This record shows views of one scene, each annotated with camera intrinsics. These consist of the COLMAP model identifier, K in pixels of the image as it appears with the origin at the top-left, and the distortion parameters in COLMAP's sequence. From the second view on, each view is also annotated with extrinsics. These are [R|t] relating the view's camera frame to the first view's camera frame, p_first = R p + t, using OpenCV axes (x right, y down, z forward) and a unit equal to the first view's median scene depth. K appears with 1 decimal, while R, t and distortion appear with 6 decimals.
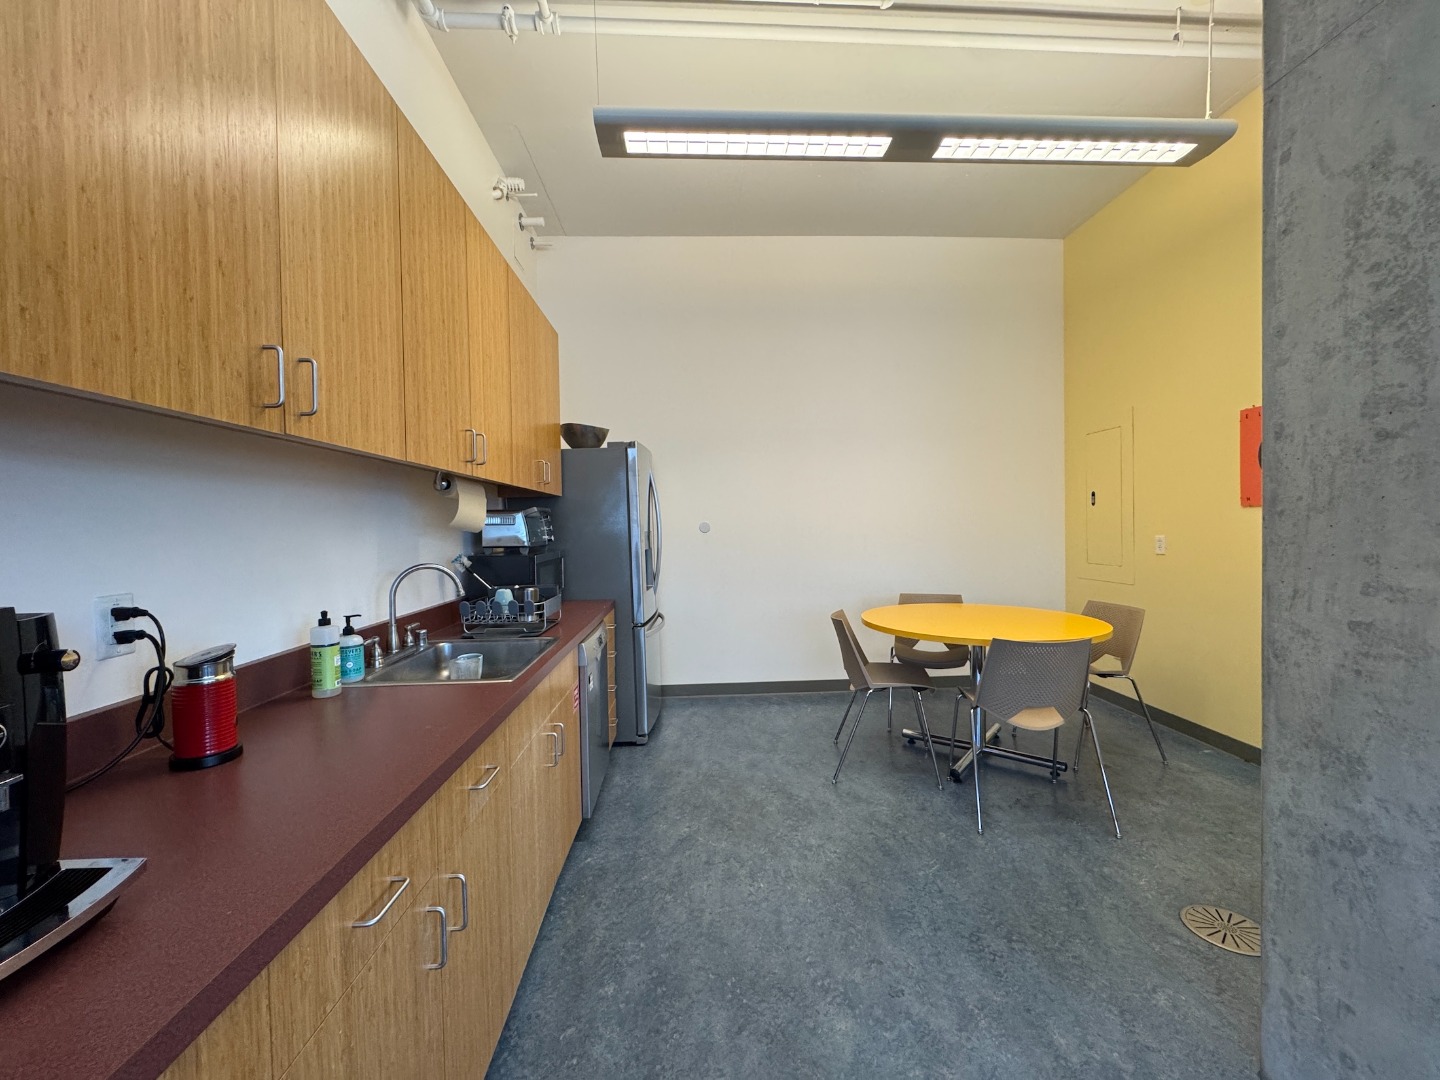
lens RADIAL K [[578.1, 0, 719.8], [0, 578.1, 537.5], [0, 0, 1]] dist [-0.003084, 0.000197]
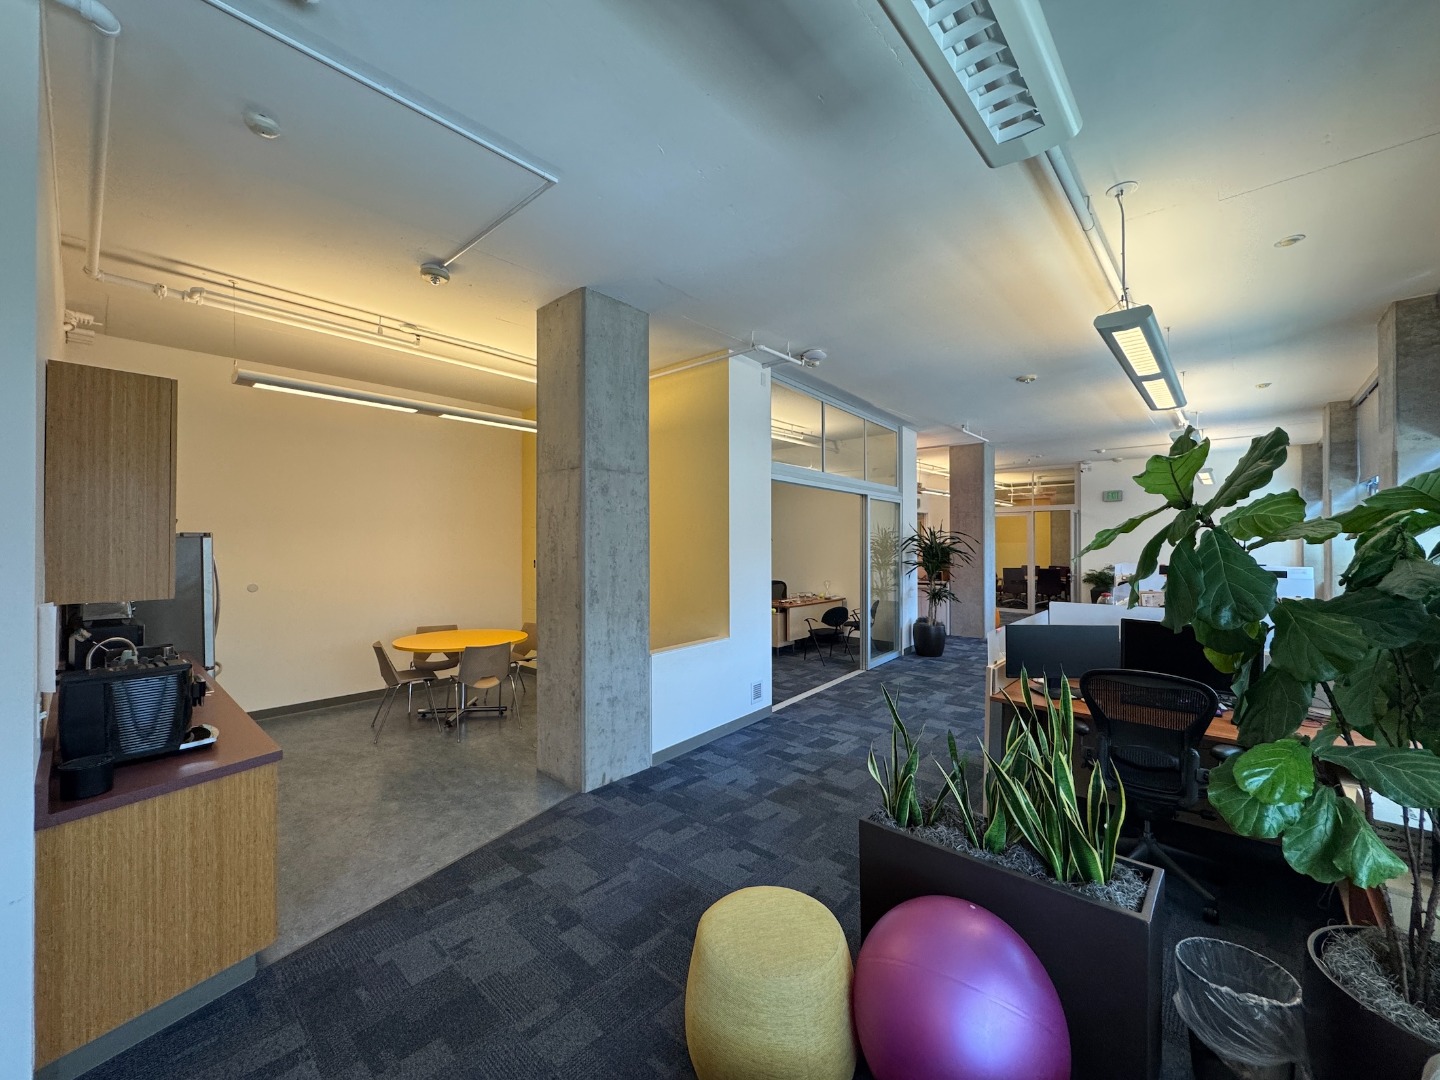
lens RADIAL K [[578.1, 0, 719.8], [0, 578.1, 537.5], [0, 0, 1]] dist [-0.003084, 0.000197]
pose [[0.705236, 0.020793, 0.708668, -0.278411], [0.003247, 0.999465, -0.032556, -0.112885], [-0.708965, 0.025261, 0.704791, -0.856779]]
